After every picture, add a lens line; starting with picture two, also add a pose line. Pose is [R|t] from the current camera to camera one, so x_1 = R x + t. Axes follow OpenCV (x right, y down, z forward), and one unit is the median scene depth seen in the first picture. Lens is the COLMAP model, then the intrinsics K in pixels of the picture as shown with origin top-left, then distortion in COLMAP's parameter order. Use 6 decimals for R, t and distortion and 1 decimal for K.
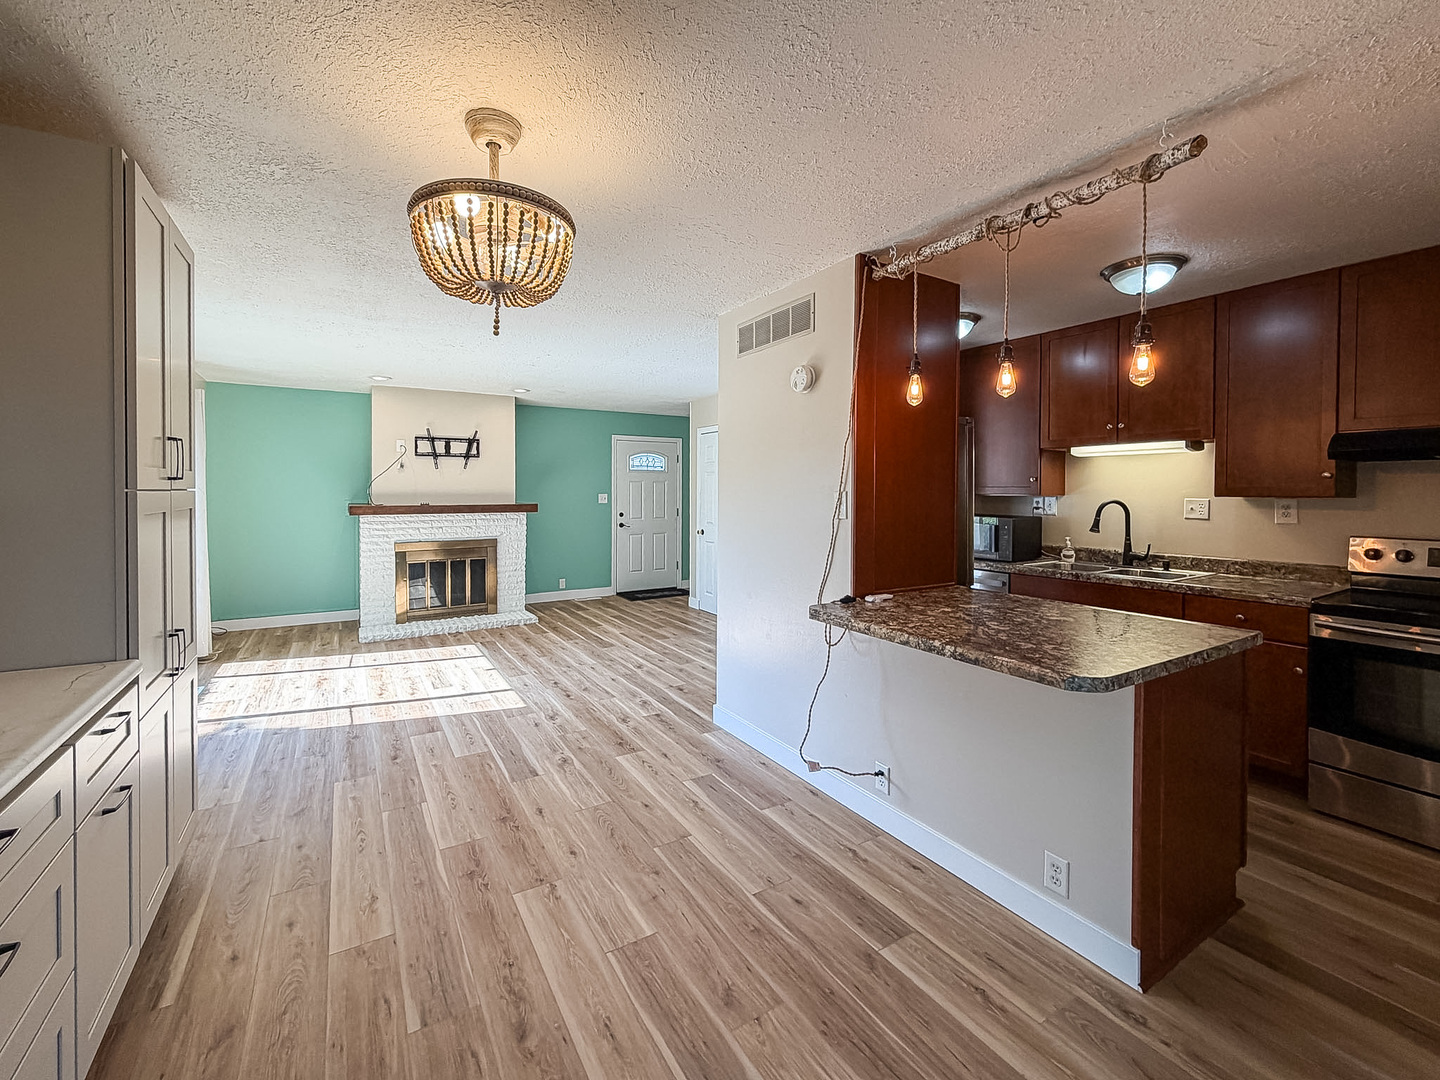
lens RADIAL K [[628.6, 0, 718.2], [0, 628.6, 497.0], [0, 0, 1]] dist [-0.001237, -0.000331]
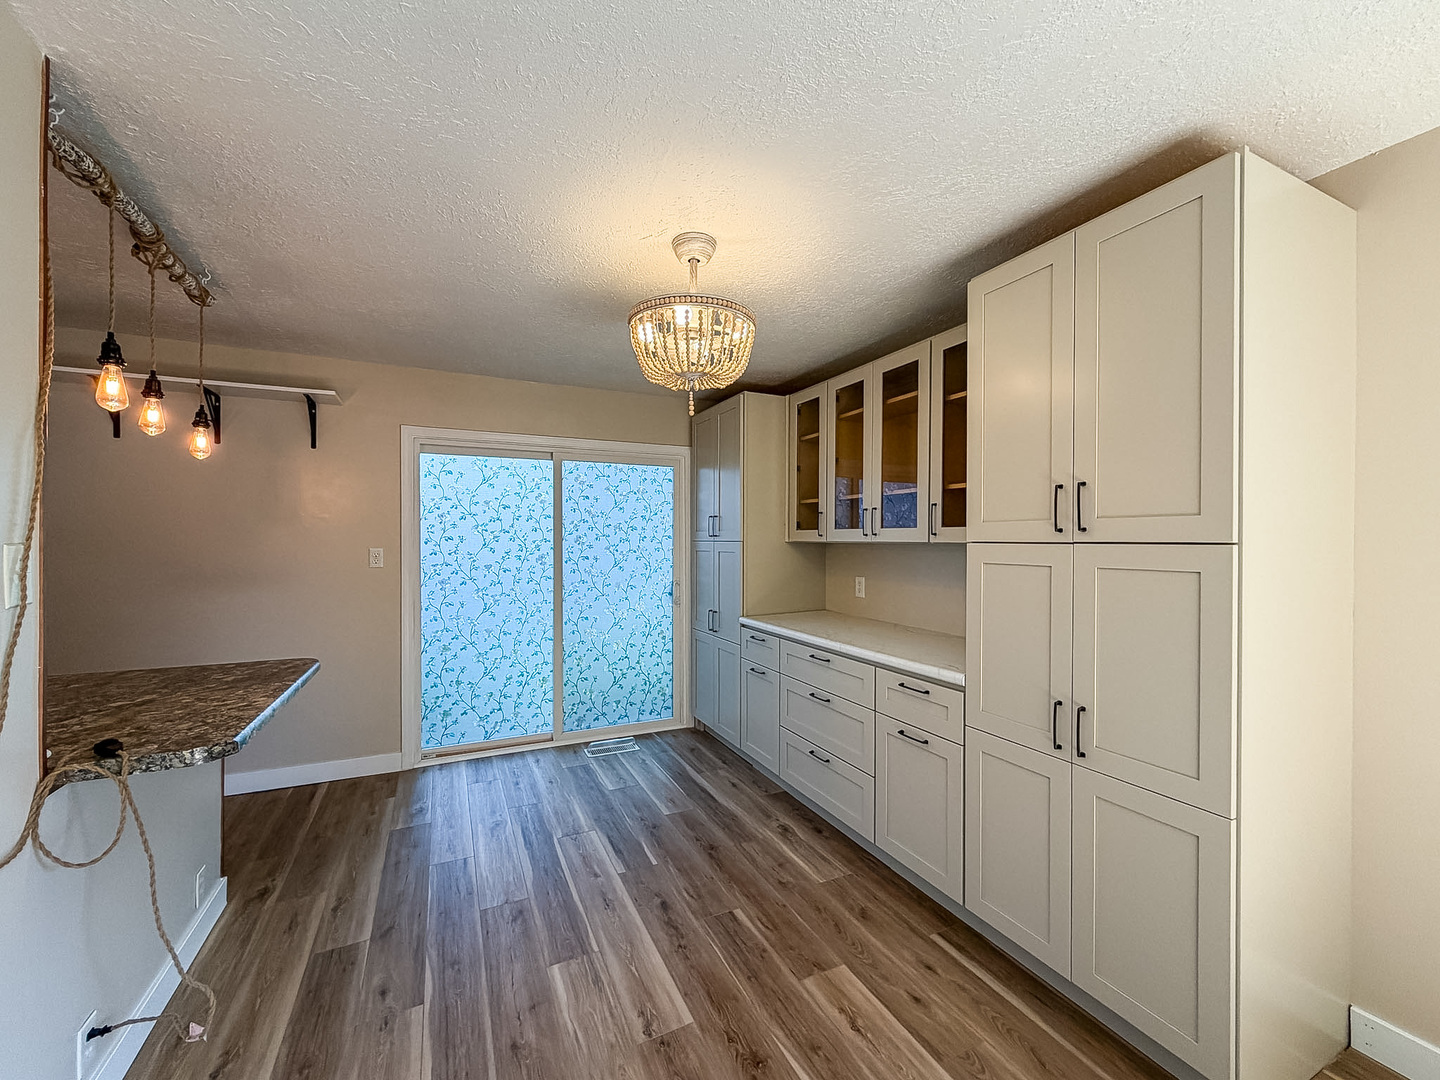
lens RADIAL K [[612.6, 0, 741.1], [0, 612.6, 541.7], [0, 0, 1]] dist [-0.000927, -0.000280]
pose [[-0.997330, -0.007042, 0.072692, -0.140499], [-0.005786, 0.999831, 0.017470, -0.010131], [-0.072802, 0.017003, -0.997201, 0.571438]]
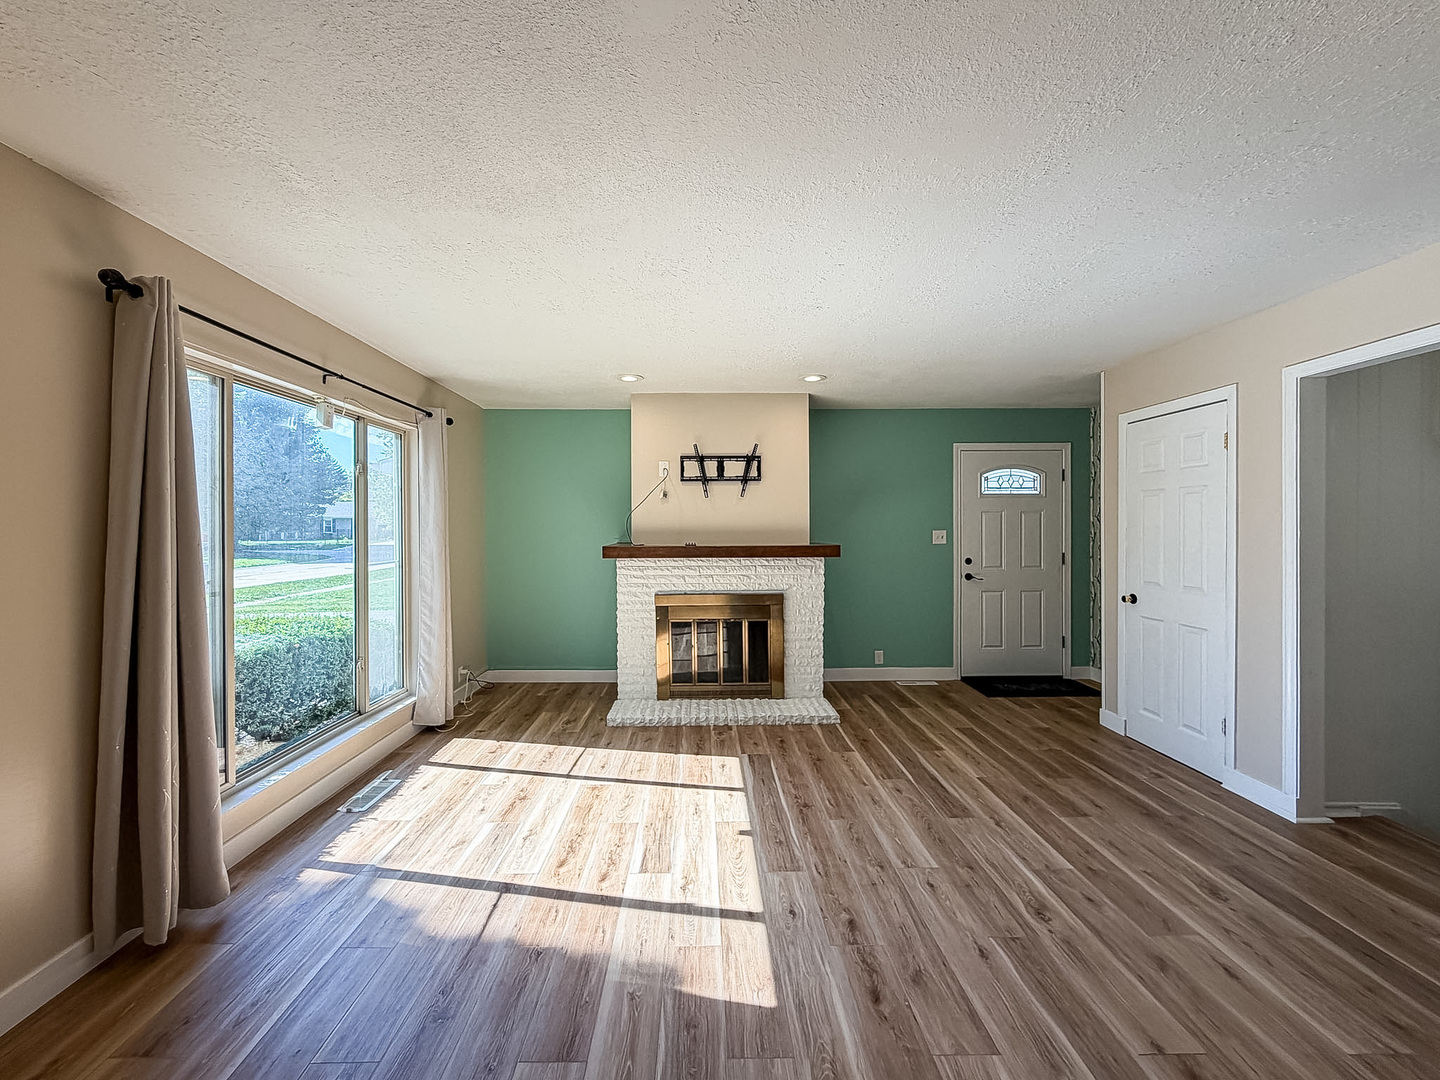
lens RADIAL K [[616.5, 0, 687.6], [0, 616.5, 531.3], [0, 0, 1]] dist [0.000198, 0.000056]
pose [[0.850429, -0.003109, -0.526081, -0.079717], [0.000394, 0.999986, -0.005274, -0.000575], [0.526090, 0.004278, 0.850418, 0.361210]]
